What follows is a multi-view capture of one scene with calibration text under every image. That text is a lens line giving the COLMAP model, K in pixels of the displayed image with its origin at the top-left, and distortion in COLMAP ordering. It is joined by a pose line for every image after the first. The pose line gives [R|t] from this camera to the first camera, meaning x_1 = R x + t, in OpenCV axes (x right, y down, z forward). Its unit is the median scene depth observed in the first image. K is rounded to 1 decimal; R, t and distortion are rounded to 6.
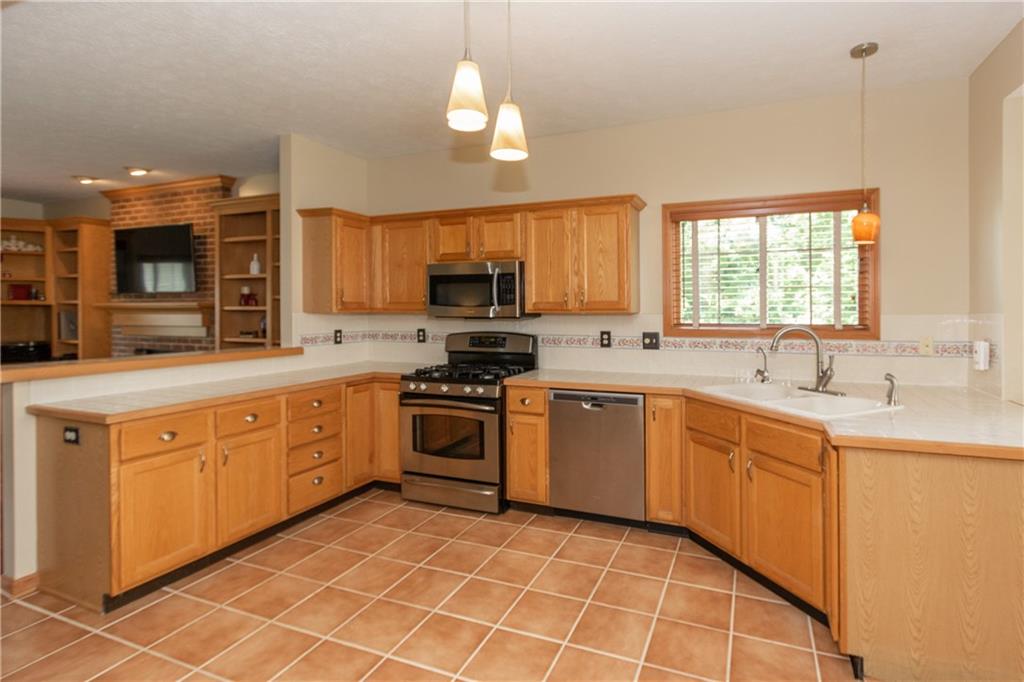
lens RADIAL K [[505.9, 0, 551.8], [0, 505.9, 313.2], [0, 0, 1]] dist [-0.001990, 0.001166]
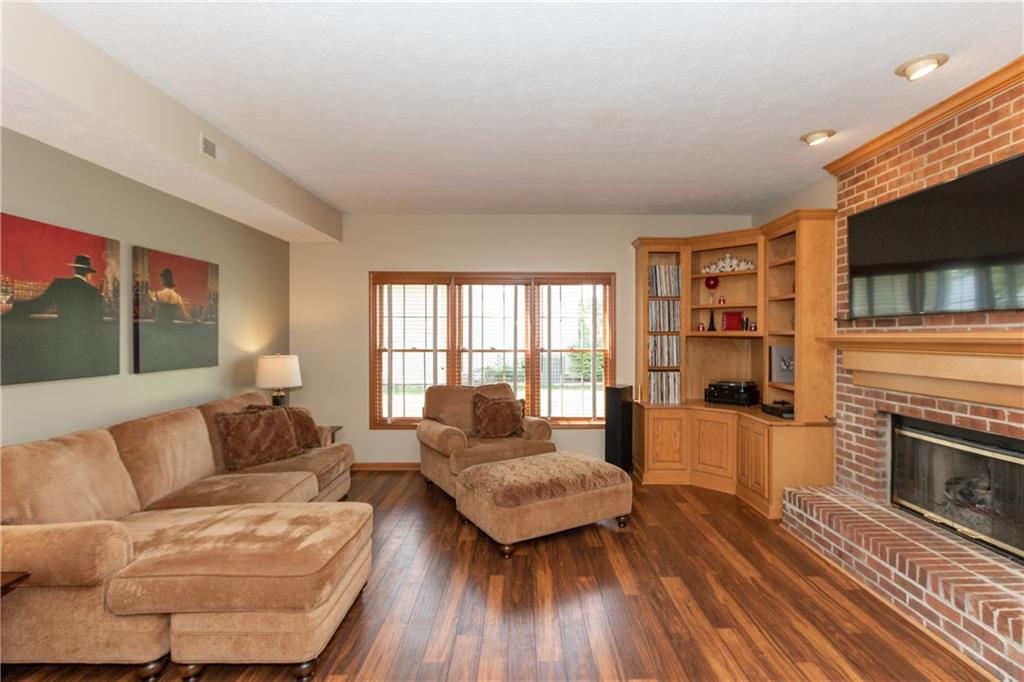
lens RADIAL K [[505.9, 0, 517.8], [0, 505.9, 342.1], [0, 0, 1]] dist [-0.001990, 0.001166]
pose [[0.351391, 0.011330, -0.936160, -0.496391], [-0.008877, 0.999922, 0.008770, -0.014009], [0.936187, 0.005229, 0.351464, 0.471151]]
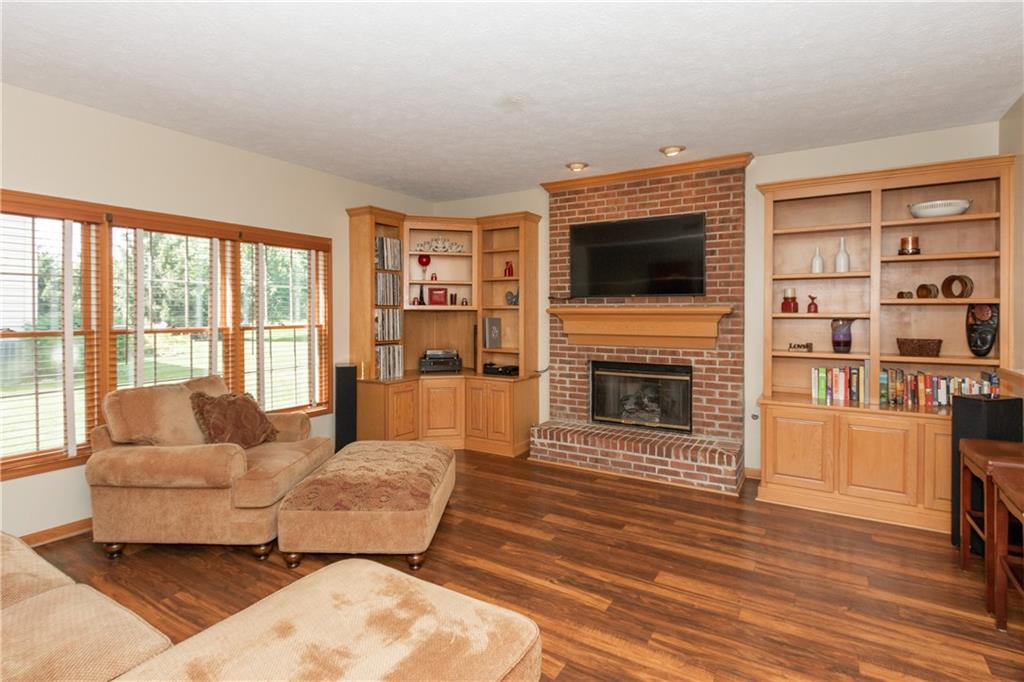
lens RADIAL K [[505.9, 0, 523.4], [0, 505.9, 318.5], [0, 0, 1]] dist [-0.001990, 0.001166]
pose [[0.984389, 0.004494, -0.175946, -0.933225], [-0.004231, 0.999989, 0.001870, -0.004158], [0.175953, -0.001097, 0.984398, 0.135307]]
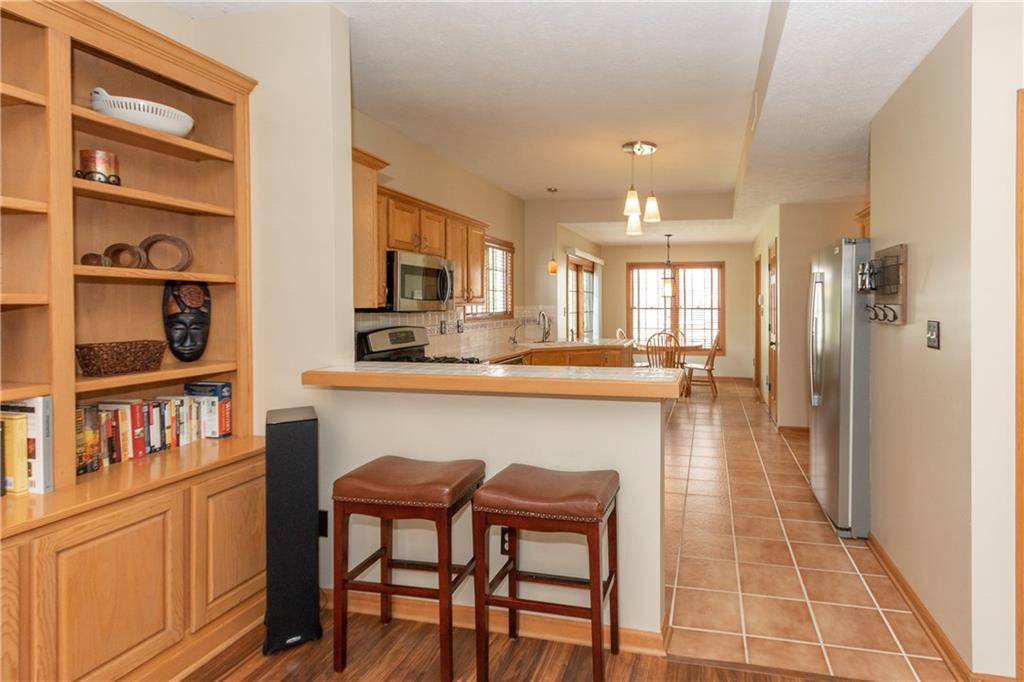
lens RADIAL K [[517.1, 0, 605.6], [0, 517.1, 311.5], [0, 0, 1]] dist [0.001443, -0.001433]
pose [[-0.164237, -0.013307, 0.986331, -0.967599], [0.009098, 0.999846, 0.015004, -0.002597], [-0.986379, 0.011437, -0.164091, 0.666337]]
